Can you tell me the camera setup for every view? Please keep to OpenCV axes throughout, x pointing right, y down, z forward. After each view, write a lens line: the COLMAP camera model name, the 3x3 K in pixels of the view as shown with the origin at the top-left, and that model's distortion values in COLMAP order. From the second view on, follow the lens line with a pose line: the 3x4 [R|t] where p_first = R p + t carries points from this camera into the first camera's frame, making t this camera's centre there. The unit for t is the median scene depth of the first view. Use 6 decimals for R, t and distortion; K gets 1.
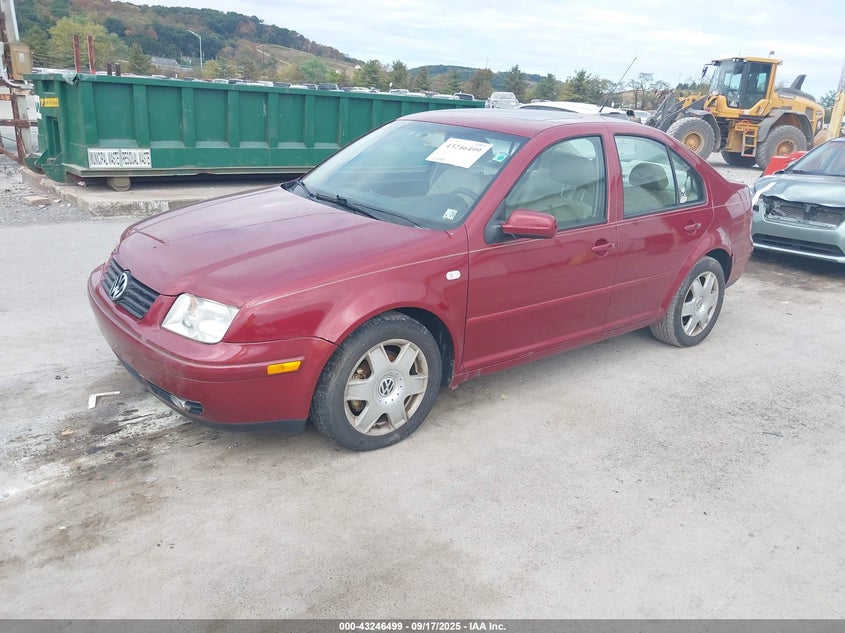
lens RADIAL K [[649.8, 0, 422.5], [0, 649.8, 316.5], [0, 0, 1]] dist [-0.001508, -0.004274]
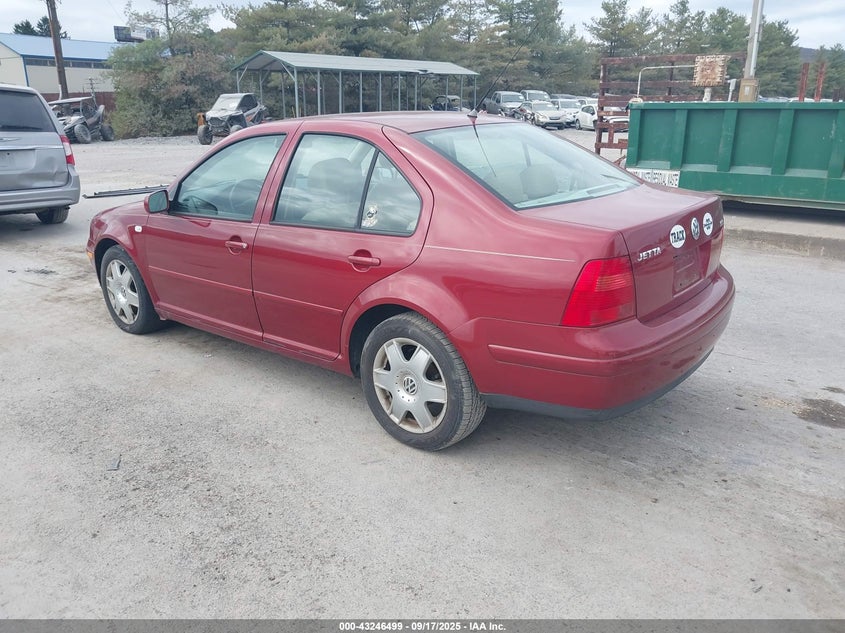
lens RADIAL K [[649.8, 0, 422.5], [0, 649.8, 316.5], [0, 0, 1]] dist [-0.001508, -0.004274]
pose [[0.225824, 0.241694, -0.943709, 1.364283], [-0.293634, 0.940567, 0.170624, -0.267547], [0.928861, 0.238574, 0.283372, 1.057483]]
